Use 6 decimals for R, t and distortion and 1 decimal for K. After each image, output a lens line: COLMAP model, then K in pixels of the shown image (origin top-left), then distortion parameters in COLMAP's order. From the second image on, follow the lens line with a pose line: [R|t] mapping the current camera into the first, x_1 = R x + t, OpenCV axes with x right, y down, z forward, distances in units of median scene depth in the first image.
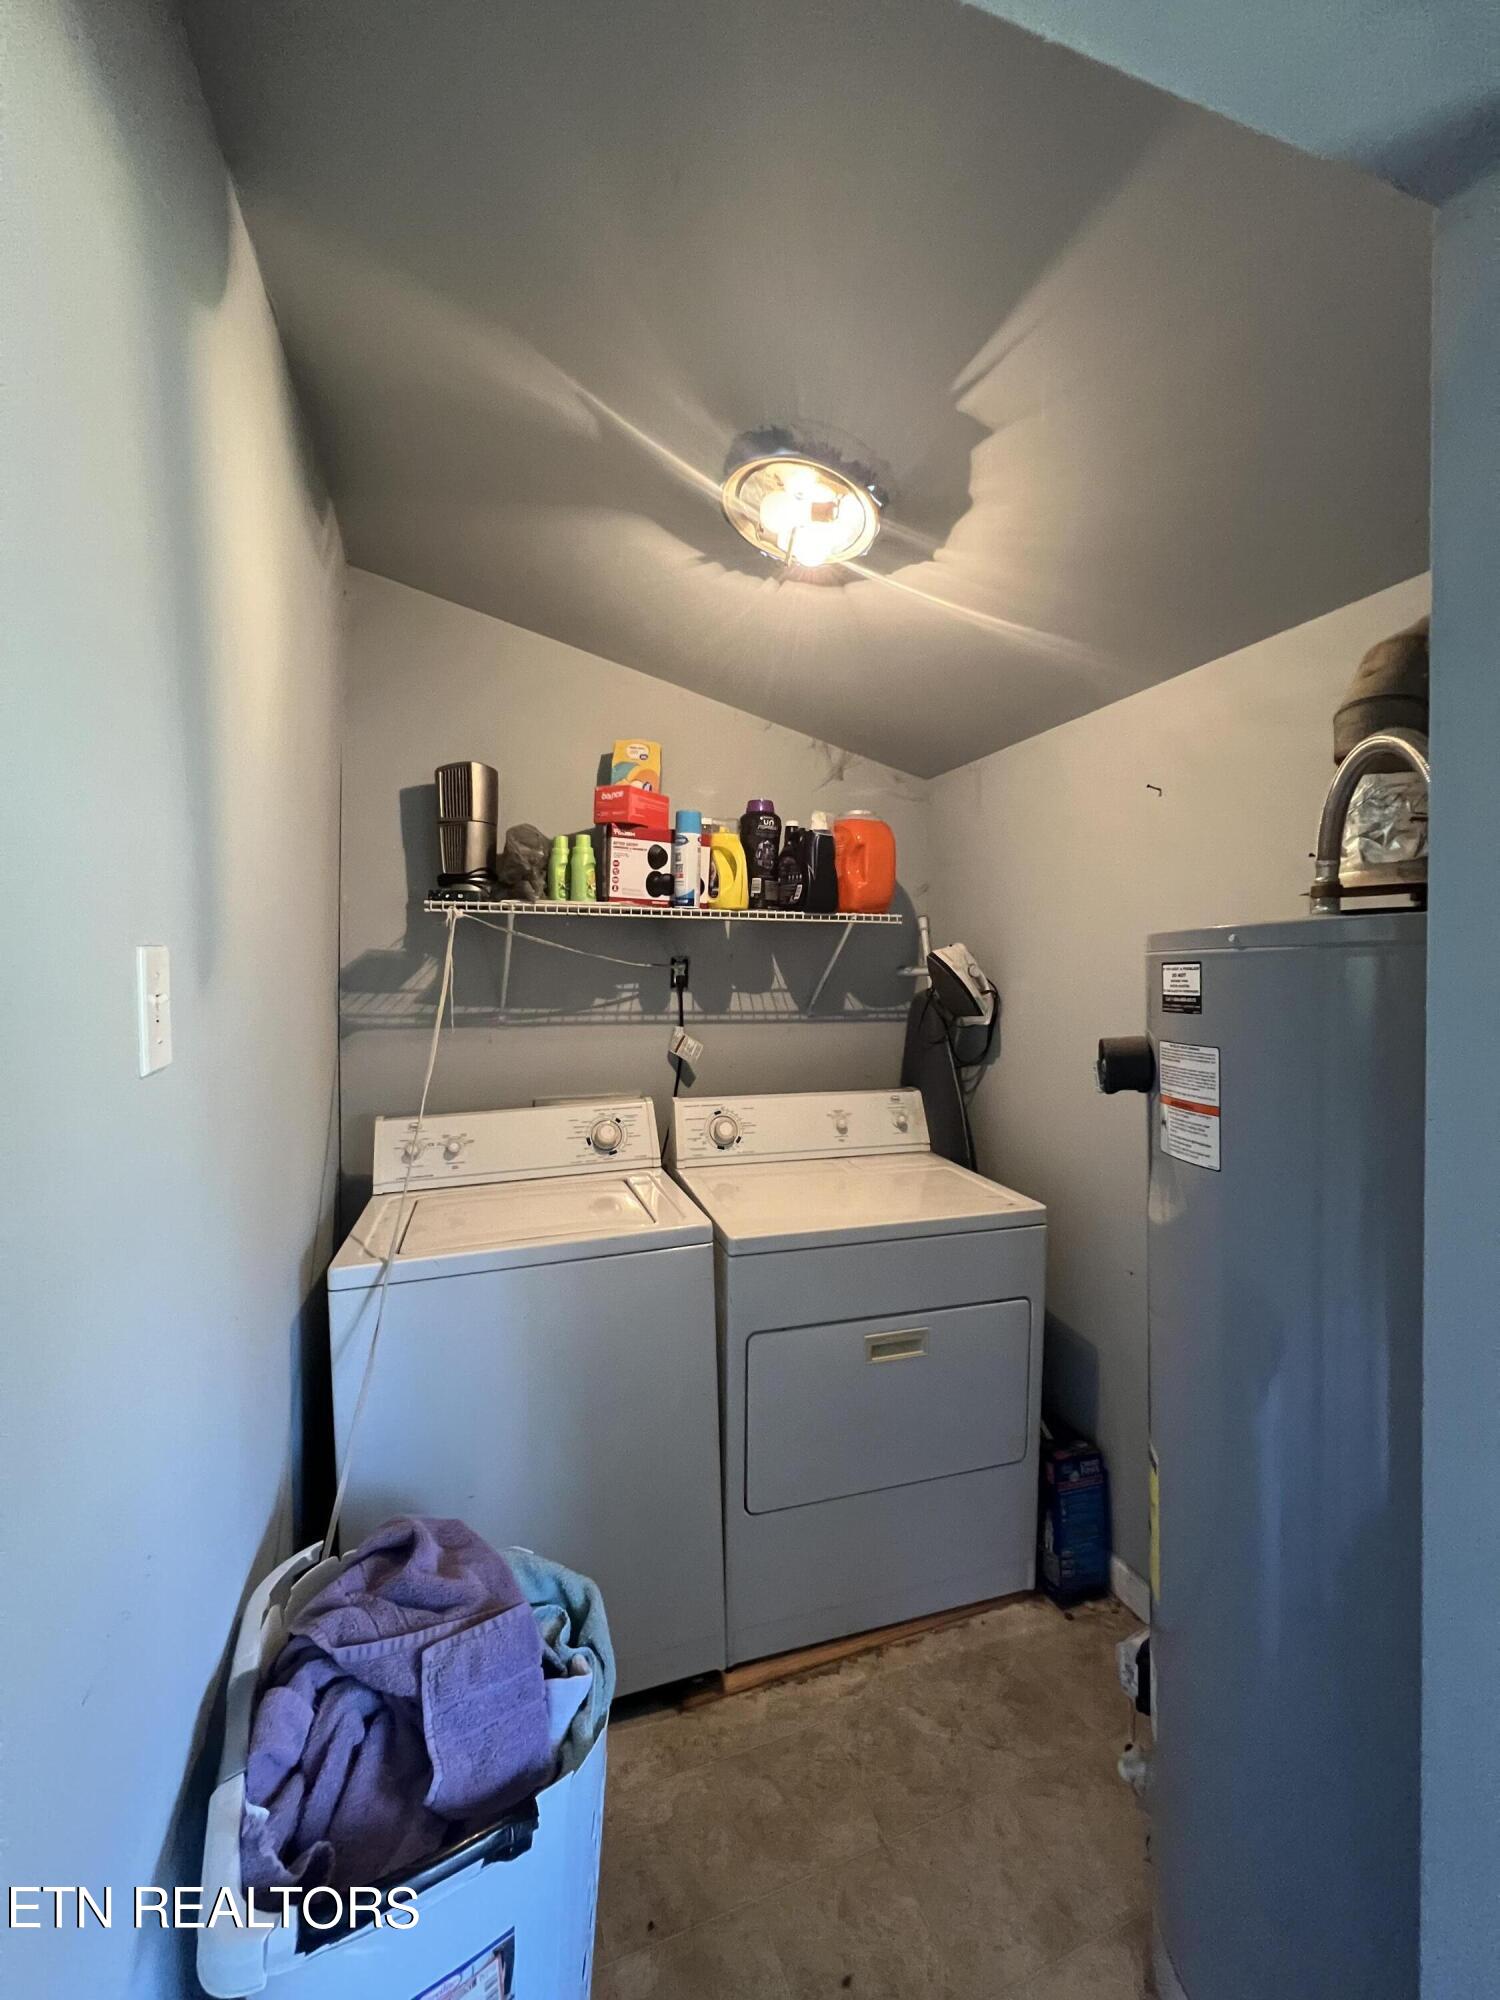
lens RADIAL K [[808.6, 0, 743.8], [0, 808.6, 994.4], [0, 0, 1]] dist [-0.000269, 0.000172]
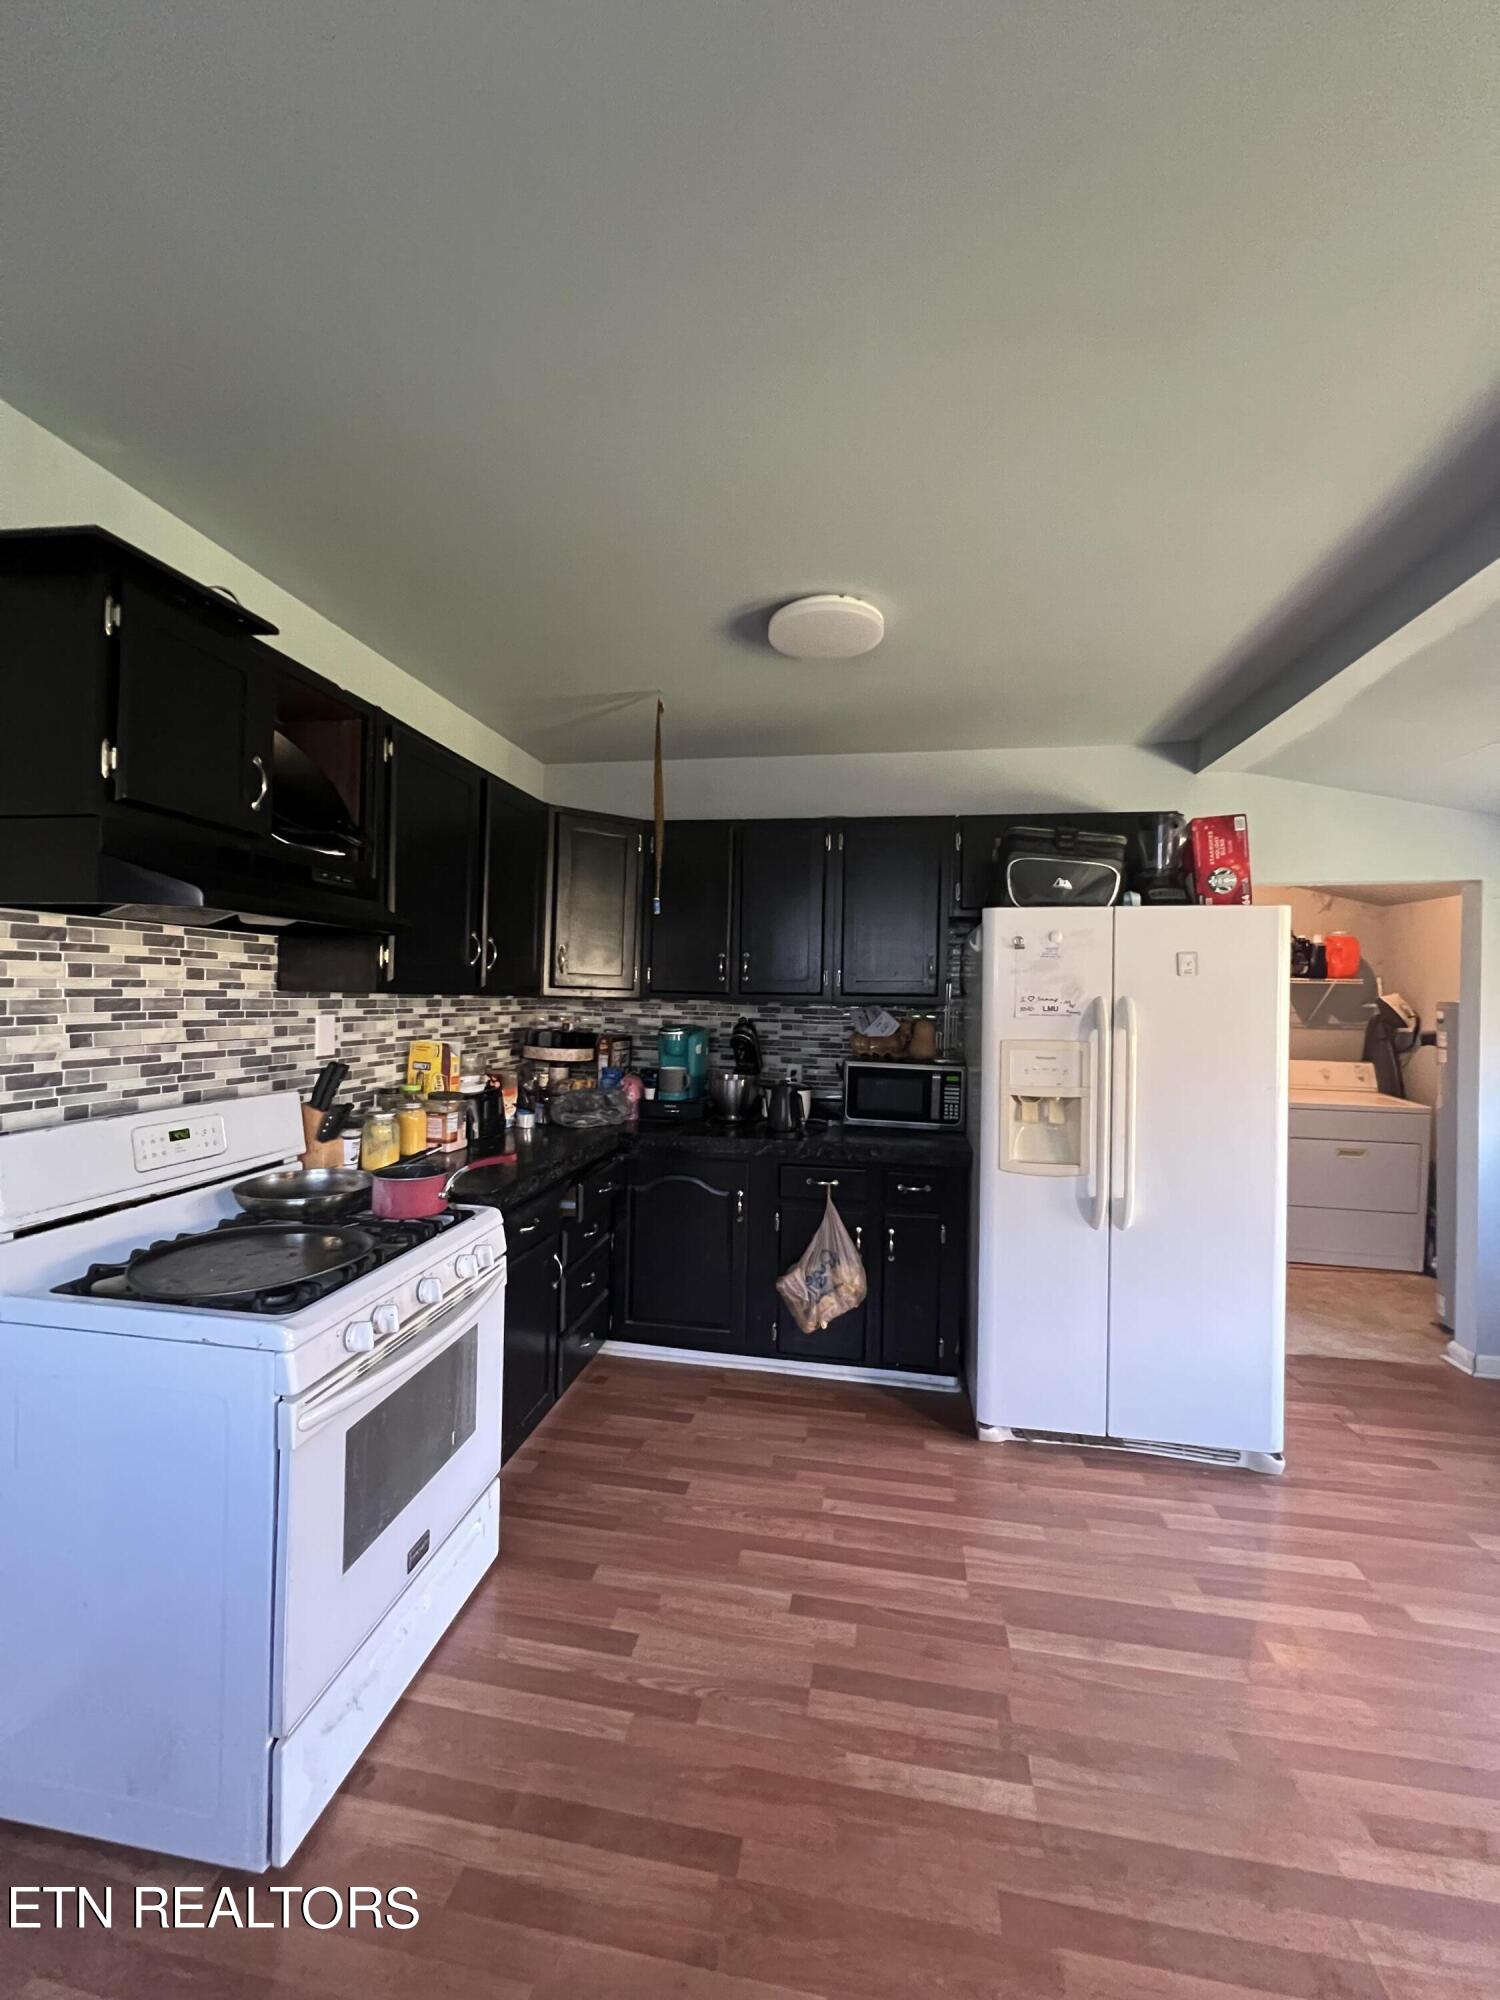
lens RADIAL K [[804.1, 0, 750.0], [0, 804.1, 997.6], [0, 0, 1]] dist [0.000367, 0.000281]
pose [[0.878965, 0.021375, -0.476407, -0.219999], [-0.026682, 0.999634, -0.004378, 0.002279], [0.476140, 0.016560, 0.879214, -1.679014]]
